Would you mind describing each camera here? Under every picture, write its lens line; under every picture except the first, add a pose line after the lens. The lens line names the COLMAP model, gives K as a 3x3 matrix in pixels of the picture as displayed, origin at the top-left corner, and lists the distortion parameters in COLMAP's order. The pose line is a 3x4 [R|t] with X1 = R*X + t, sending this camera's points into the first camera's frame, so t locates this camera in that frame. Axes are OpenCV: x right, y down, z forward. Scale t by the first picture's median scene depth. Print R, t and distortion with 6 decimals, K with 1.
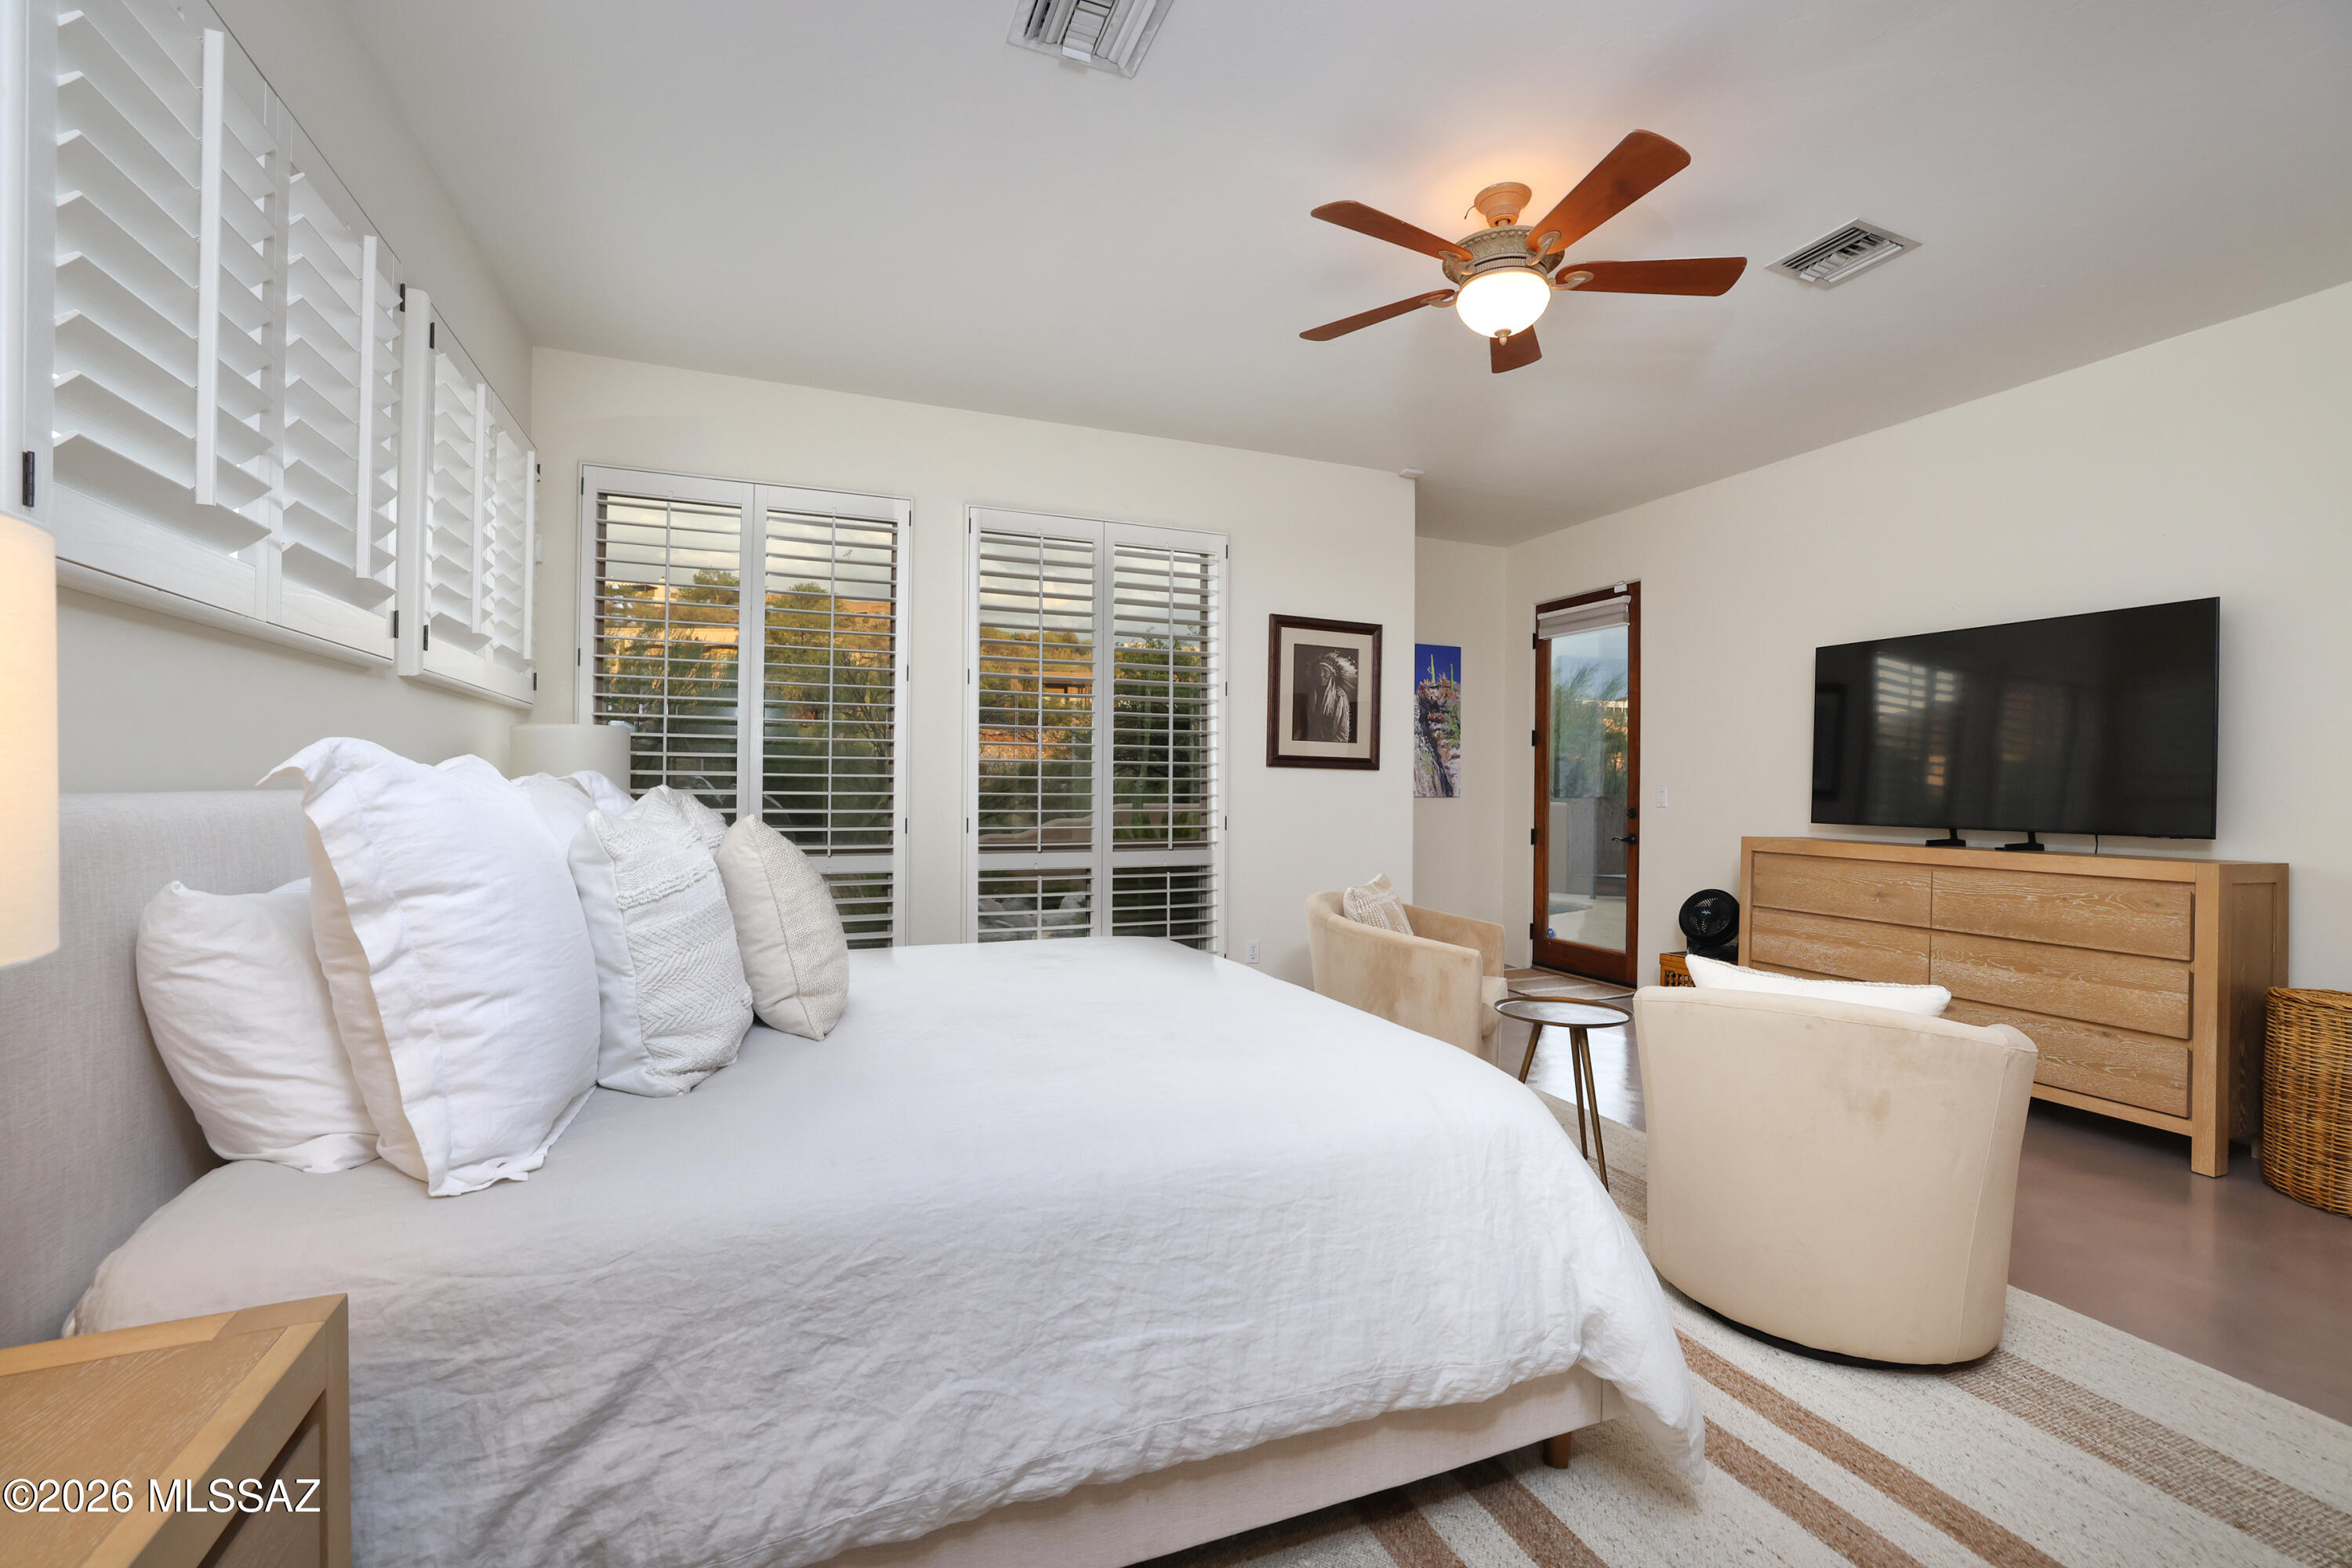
lens RADIAL K [[1009.2, 0, 1186.0], [0, 1009.2, 784.5], [0, 0, 1]] dist [-0.023349, 0.007004]
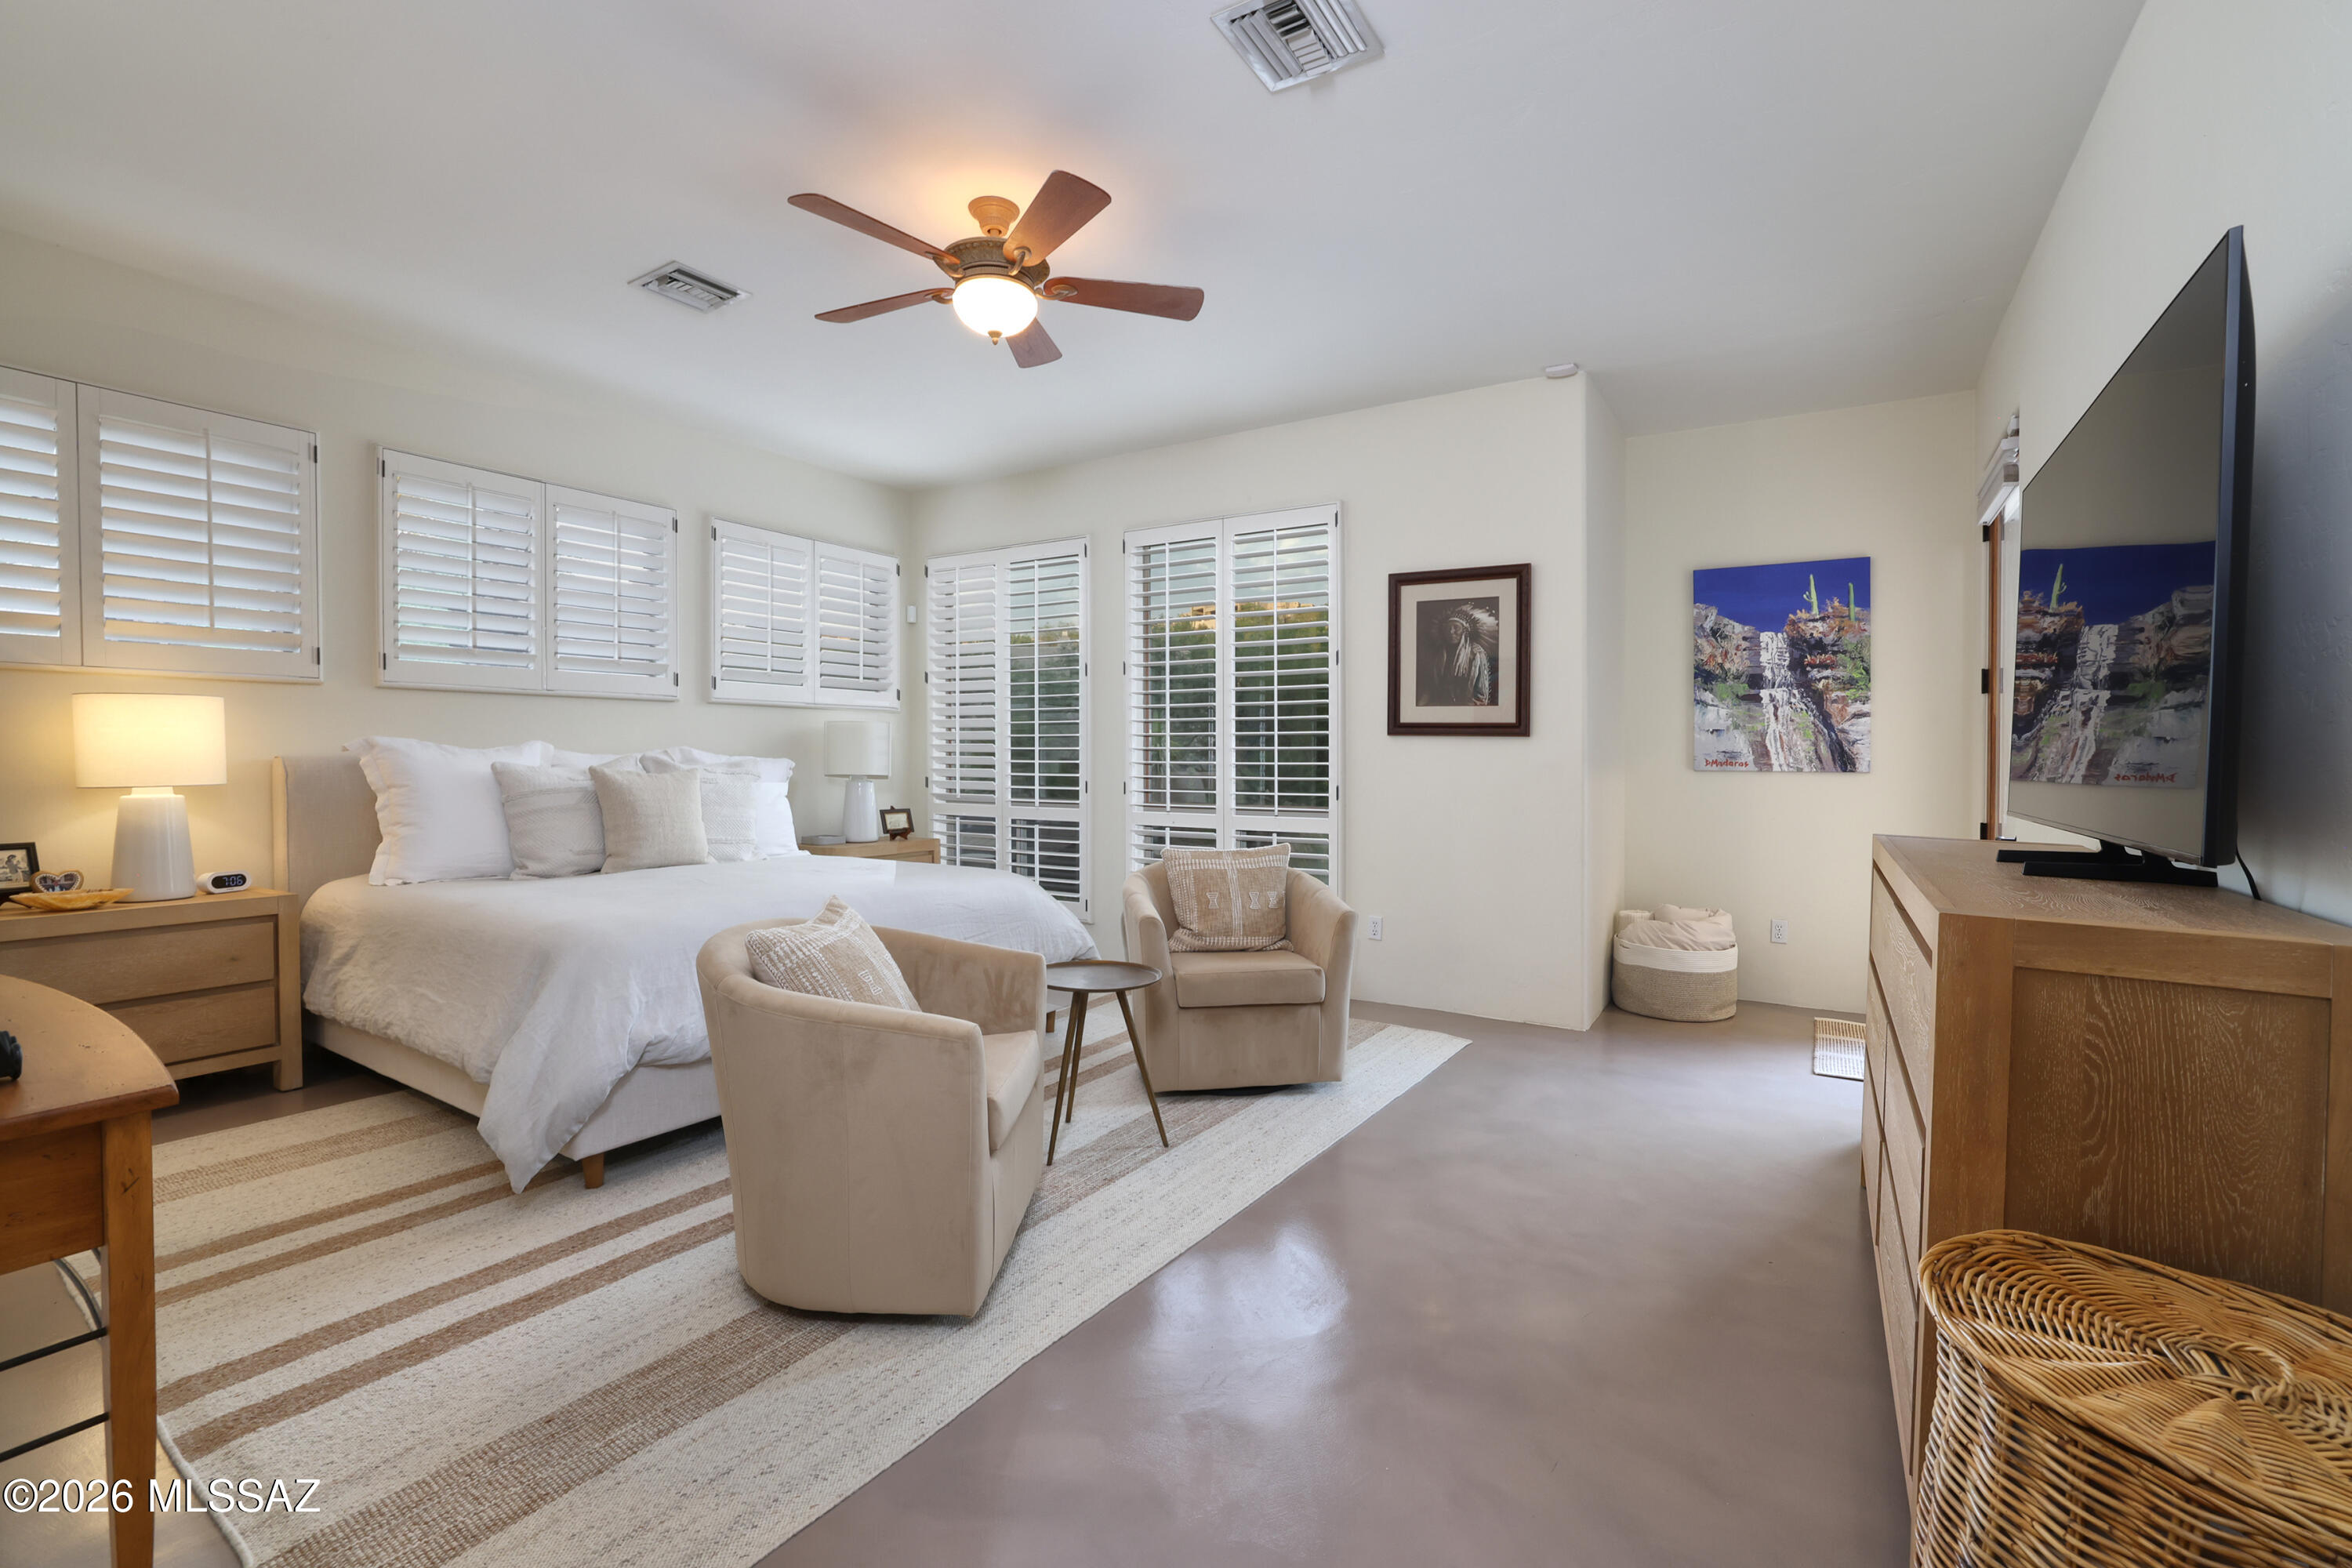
lens RADIAL K [[1009.2, 0, 1191.4], [0, 1009.2, 768.9], [0, 0, 1]] dist [-0.023349, 0.007004]
pose [[0.581046, 0.004505, -0.813858, 0.728866], [-0.002331, 0.999990, 0.003871, 0.010257], [0.813867, -0.000352, 0.581051, 0.290875]]
